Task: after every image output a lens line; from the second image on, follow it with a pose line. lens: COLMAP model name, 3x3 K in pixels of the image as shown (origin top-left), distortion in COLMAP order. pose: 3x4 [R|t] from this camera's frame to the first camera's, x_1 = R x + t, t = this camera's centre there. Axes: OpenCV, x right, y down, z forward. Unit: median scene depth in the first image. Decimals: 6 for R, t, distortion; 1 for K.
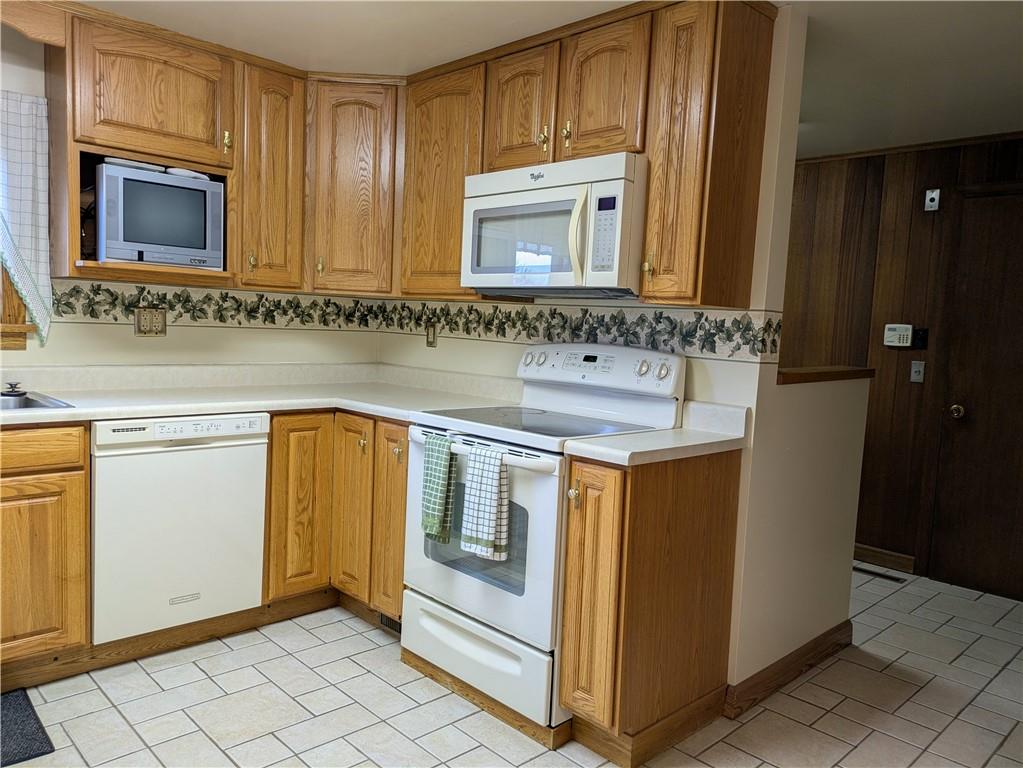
lens RADIAL K [[764.7, 0, 517.8], [0, 764.7, 381.0], [0, 0, 1]] dist [0.041118, -0.028519]
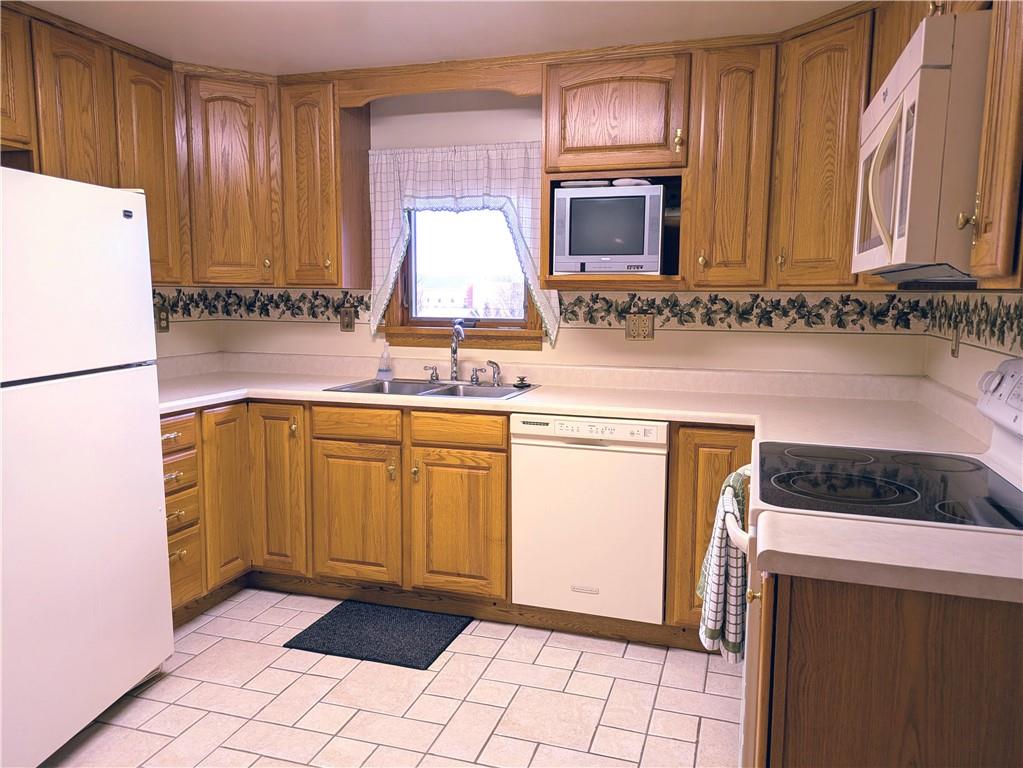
lens RADIAL K [[743.8, 0, 513.2], [0, 743.8, 378.7], [0, 0, 1]] dist [0.000163, -0.005198]
pose [[0.471203, 0.043945, -0.880929, 0.395097], [-0.060512, 0.998015, 0.017419, -0.014384], [0.879947, 0.045099, 0.472927, 0.423813]]
